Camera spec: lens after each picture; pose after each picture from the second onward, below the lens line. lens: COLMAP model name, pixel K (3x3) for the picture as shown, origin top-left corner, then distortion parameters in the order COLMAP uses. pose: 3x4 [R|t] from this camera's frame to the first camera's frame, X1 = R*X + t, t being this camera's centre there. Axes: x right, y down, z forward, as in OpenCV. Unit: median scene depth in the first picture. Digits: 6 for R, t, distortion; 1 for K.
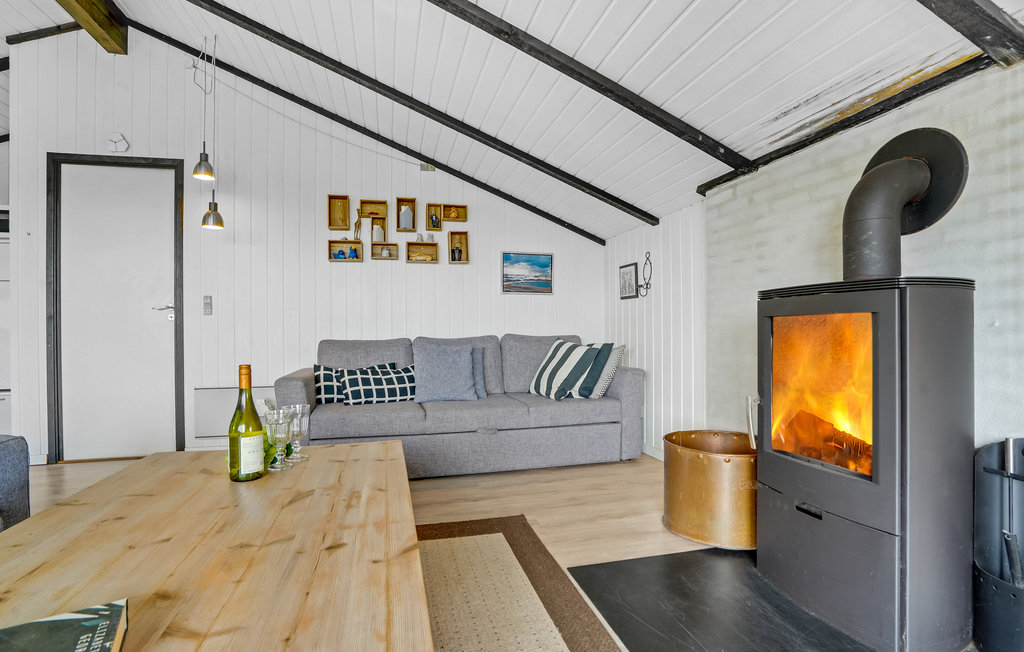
lens RADIAL K [[476.7, 0, 504.6], [0, 476.7, 330.0], [0, 0, 1]] dist [-0.065861, 0.027909]
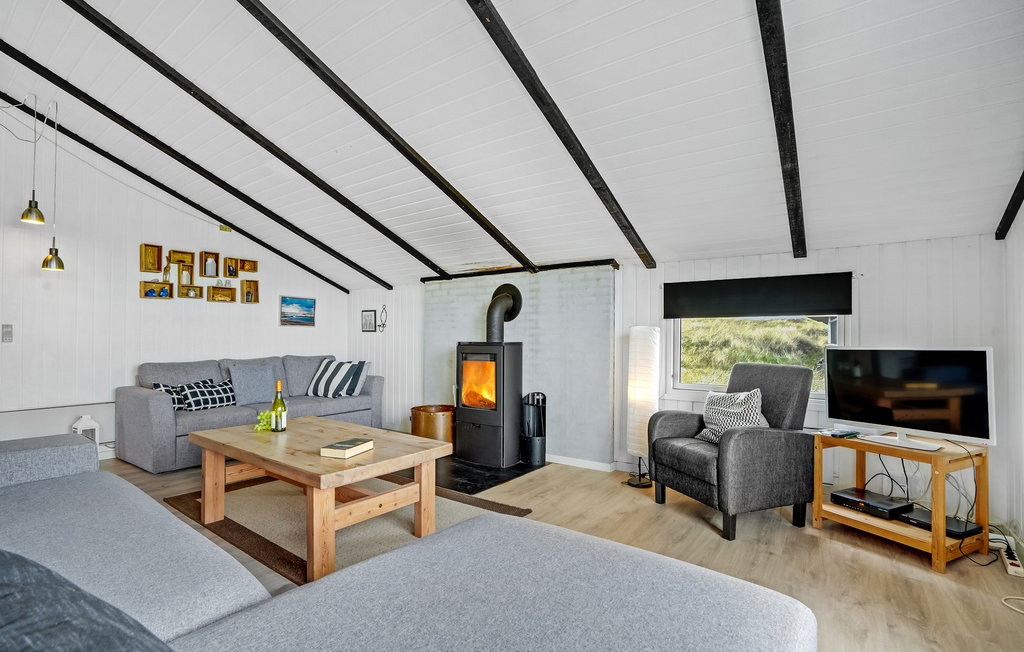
lens RADIAL K [[476.7, 0, 504.6], [0, 476.7, 330.0], [0, 0, 1]] dist [-0.065861, 0.027909]
pose [[0.767453, 0.018608, 0.640835, -0.457951], [-0.009357, 0.999797, -0.017824, -0.055433], [-0.641037, 0.007683, 0.767472, -0.565603]]
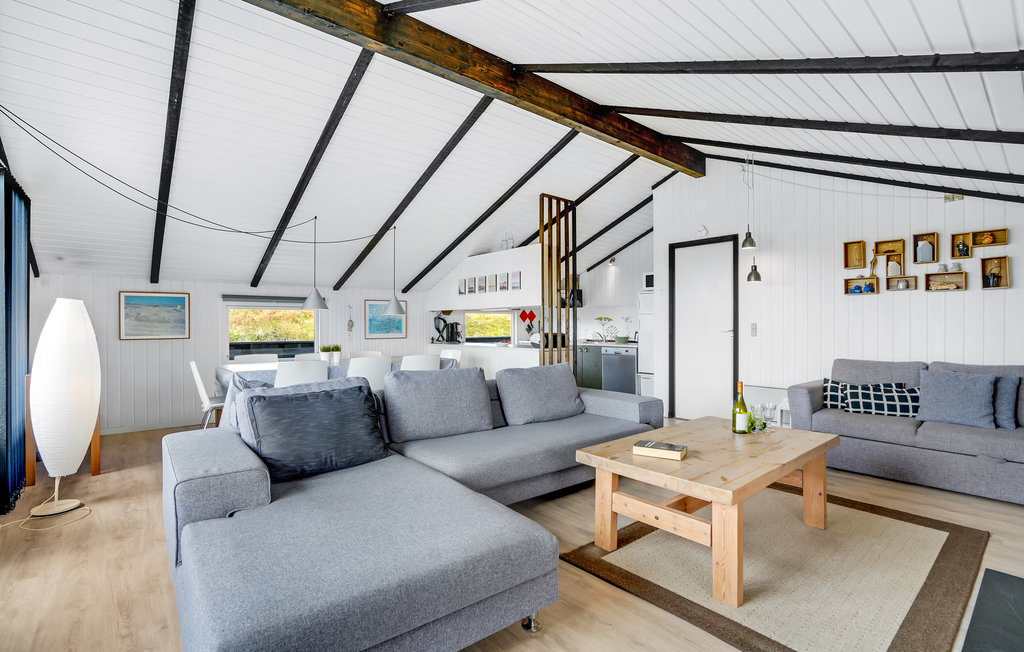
lens RADIAL K [[470.1, 0, 512.0], [0, 470.1, 326.0], [0, 0, 1]] dist [-0.003329, 0.000040]
pose [[0.451348, 0.009520, -0.892297, 0.371734], [-0.002054, 0.999952, 0.009629, -0.082463], [0.892346, -0.002514, 0.451346, -0.383303]]
